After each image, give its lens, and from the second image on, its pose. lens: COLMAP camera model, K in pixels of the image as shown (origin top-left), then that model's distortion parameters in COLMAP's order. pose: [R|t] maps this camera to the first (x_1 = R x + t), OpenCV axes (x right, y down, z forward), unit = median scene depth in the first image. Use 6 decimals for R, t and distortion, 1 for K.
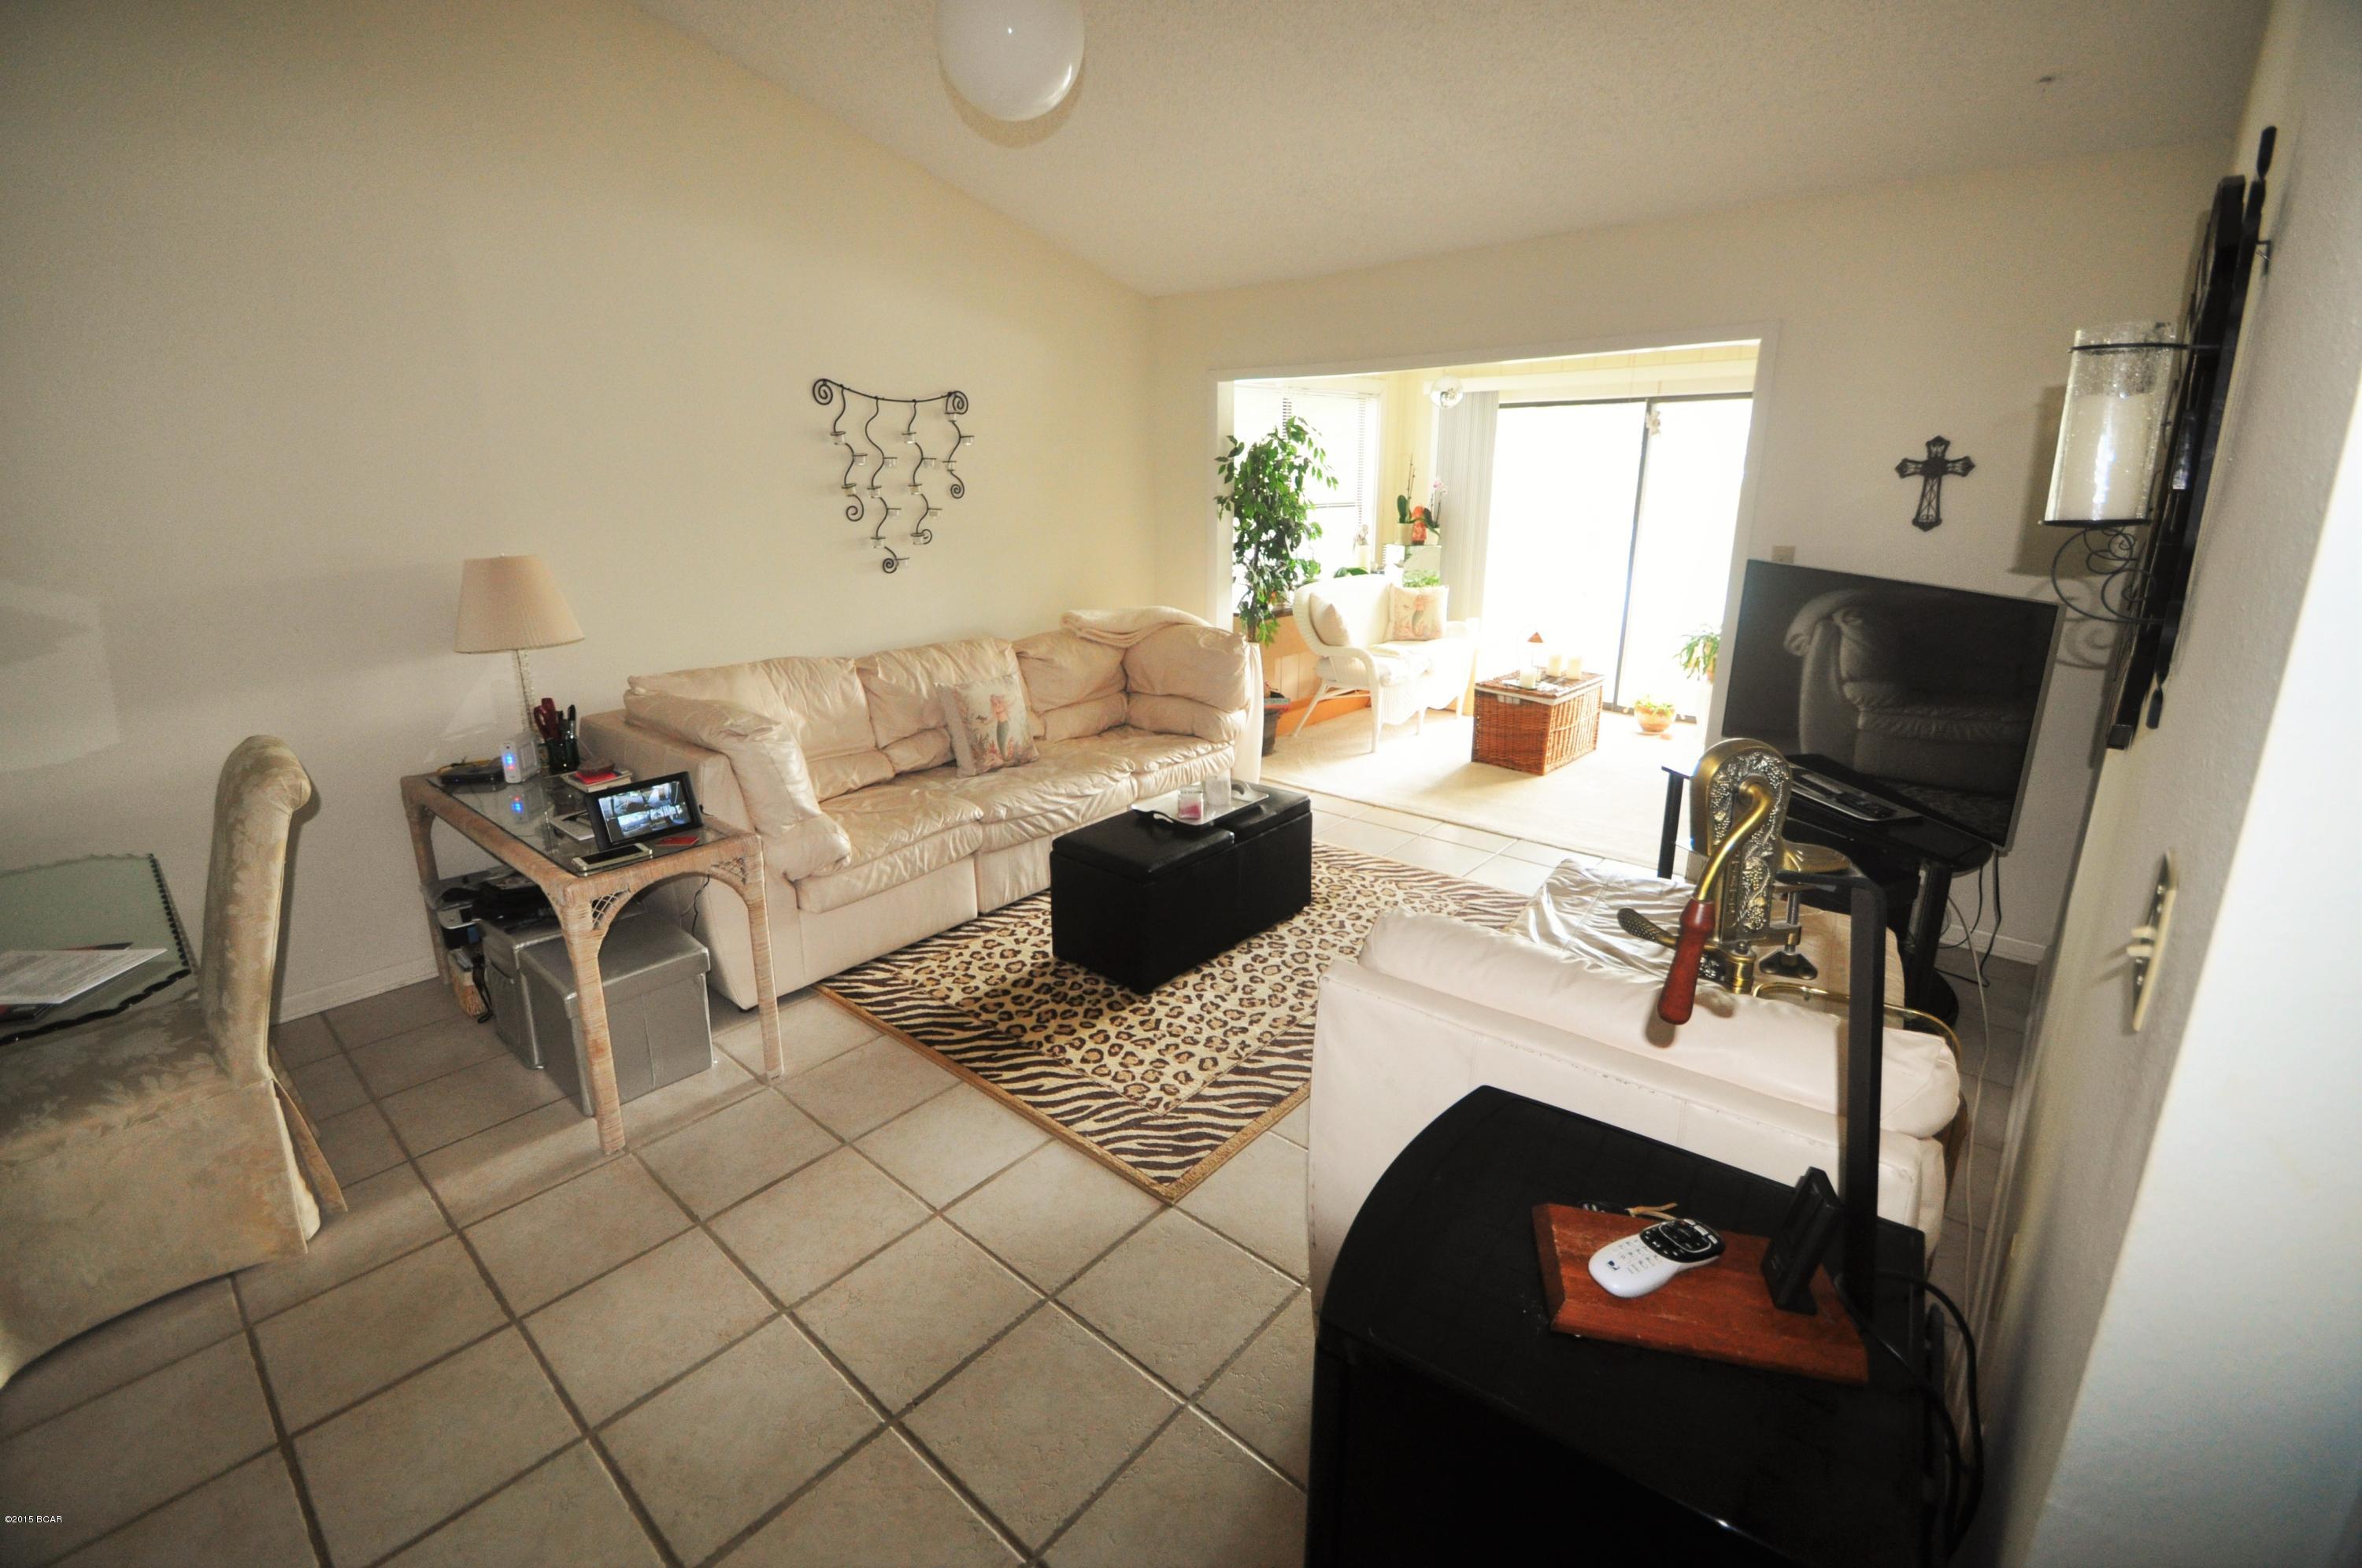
lens RADIAL K [[1041.3, 0, 1148.9], [0, 1041.3, 758.9], [0, 0, 1]] dist [-0.001329, -0.005969]
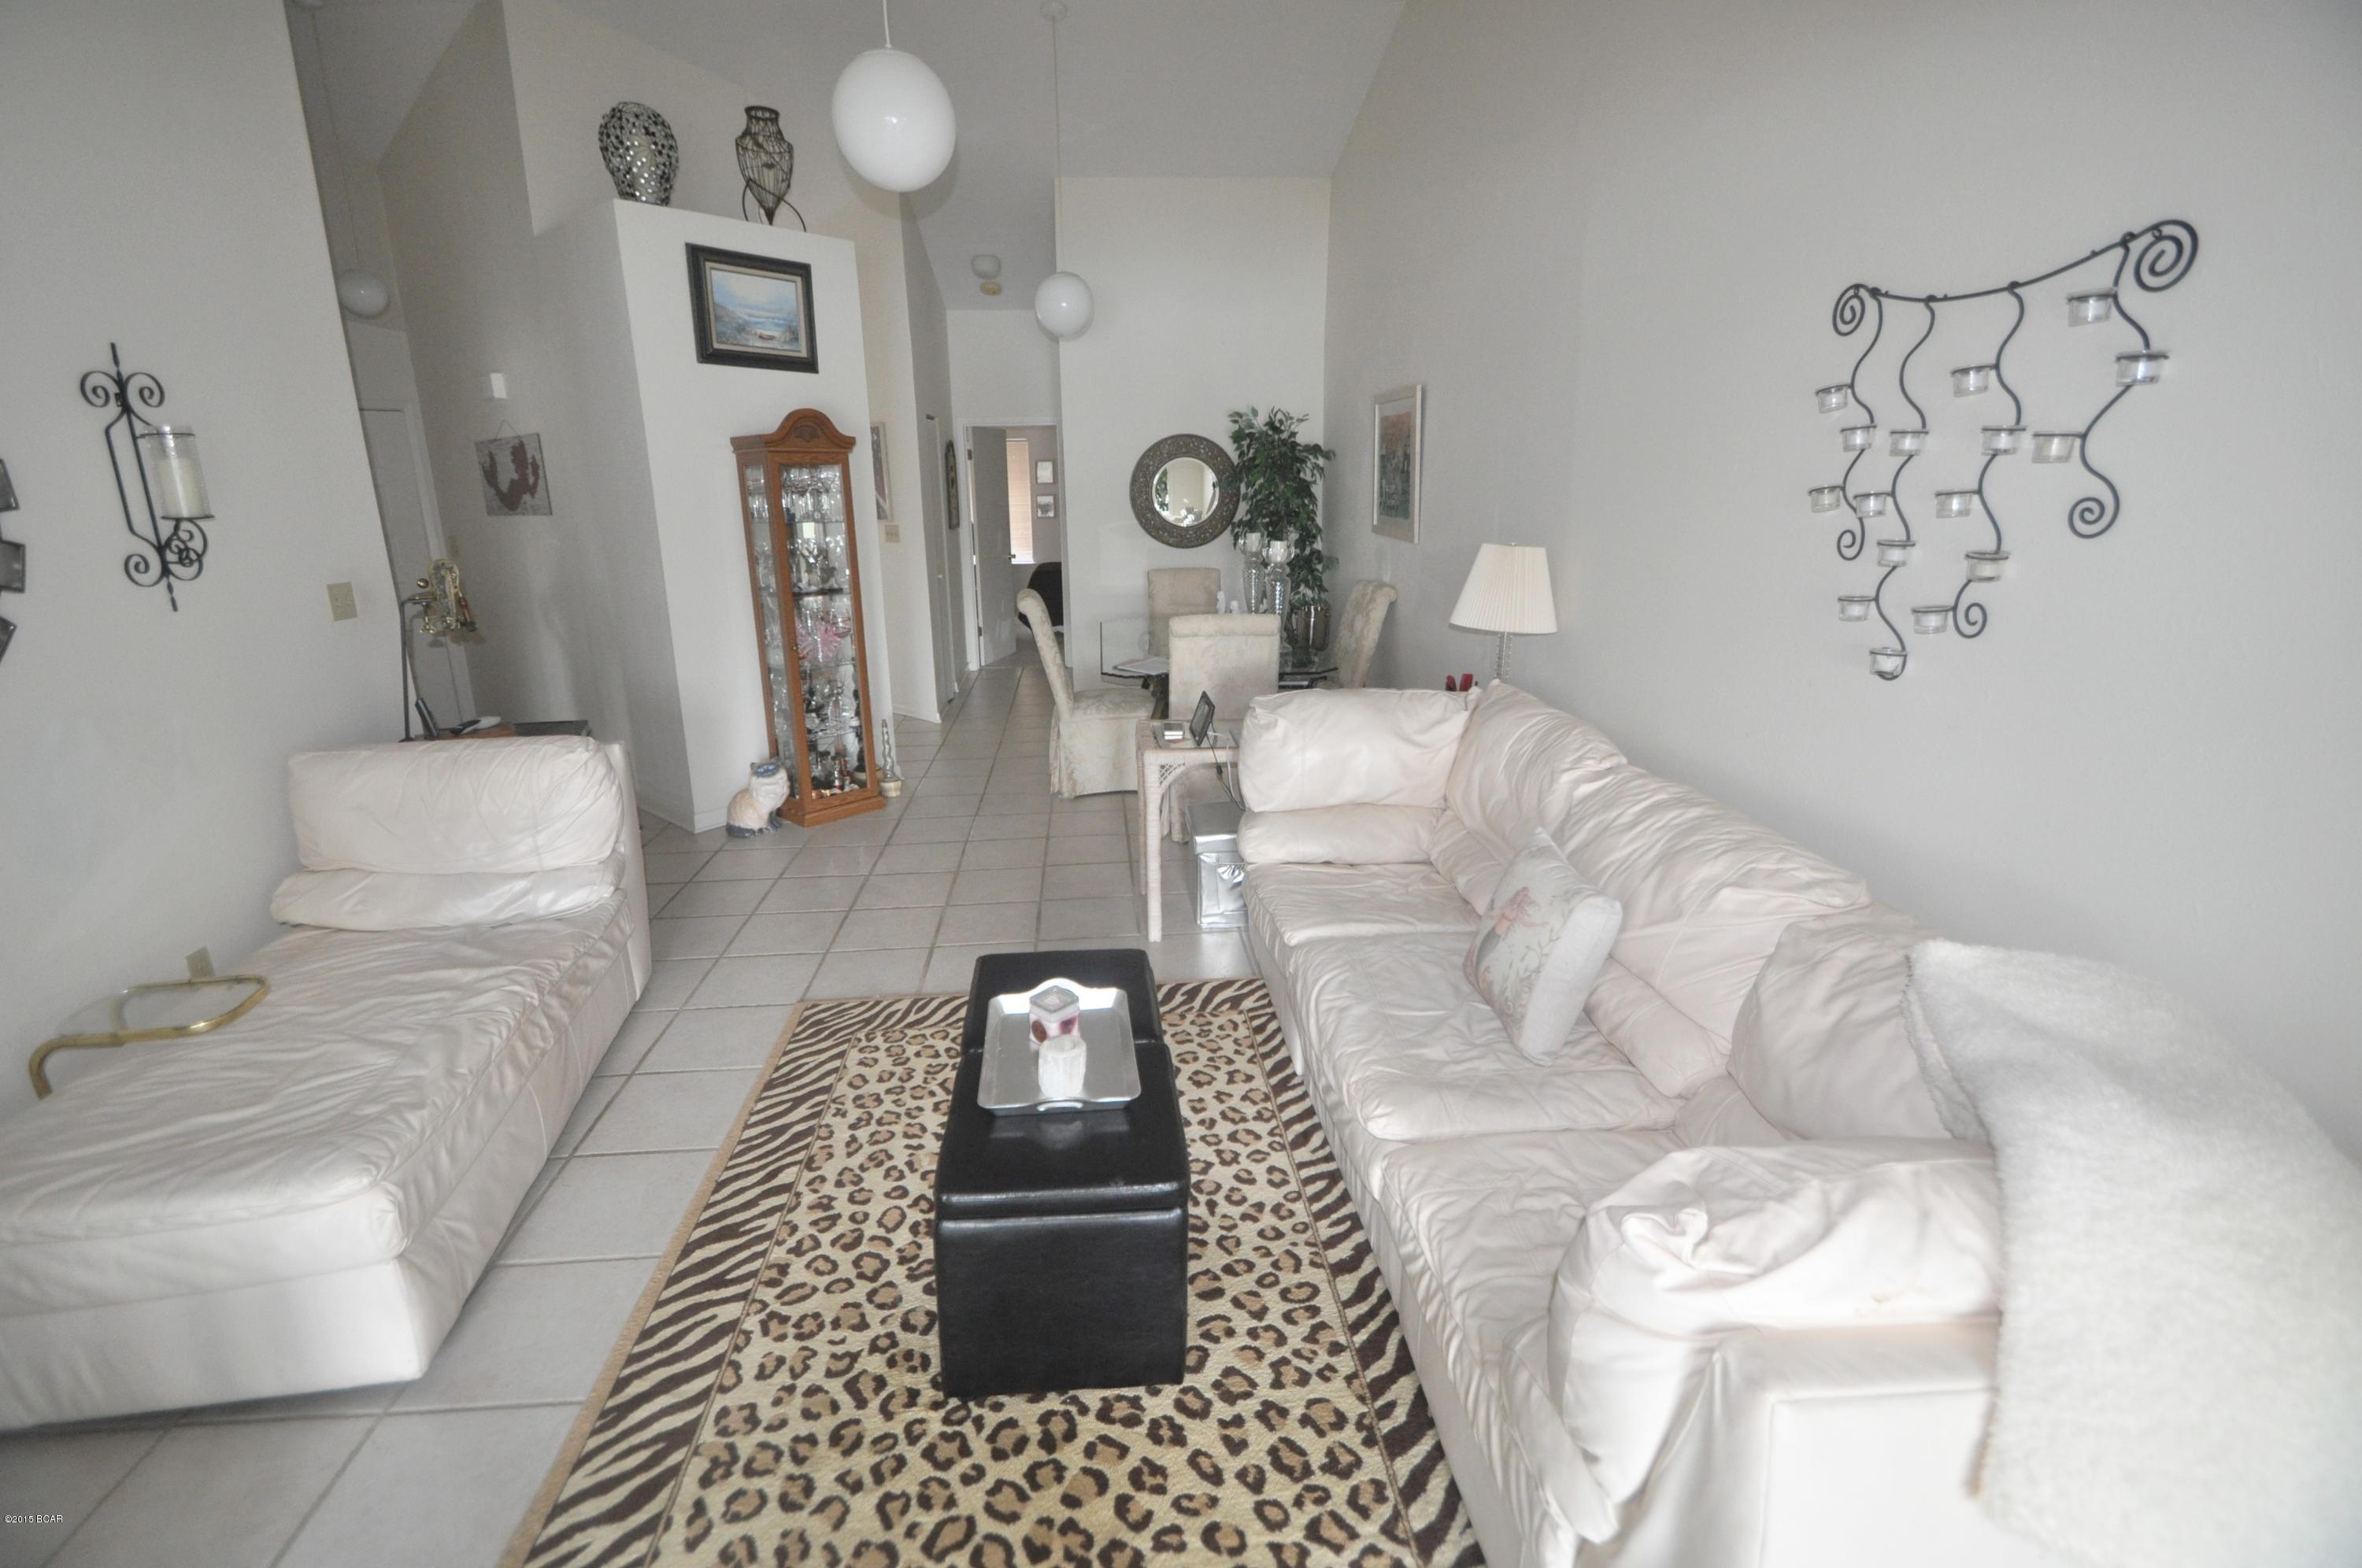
lens RADIAL K [[1041.3, 0, 1148.9], [0, 1041.3, 758.9], [0, 0, 1]] dist [-0.001329, -0.005969]
pose [[-0.697002, 0.200323, -0.688519, 0.426916], [-0.181097, 0.879884, 0.439328, -0.401959], [0.693824, 0.430901, -0.577003, 1.453094]]
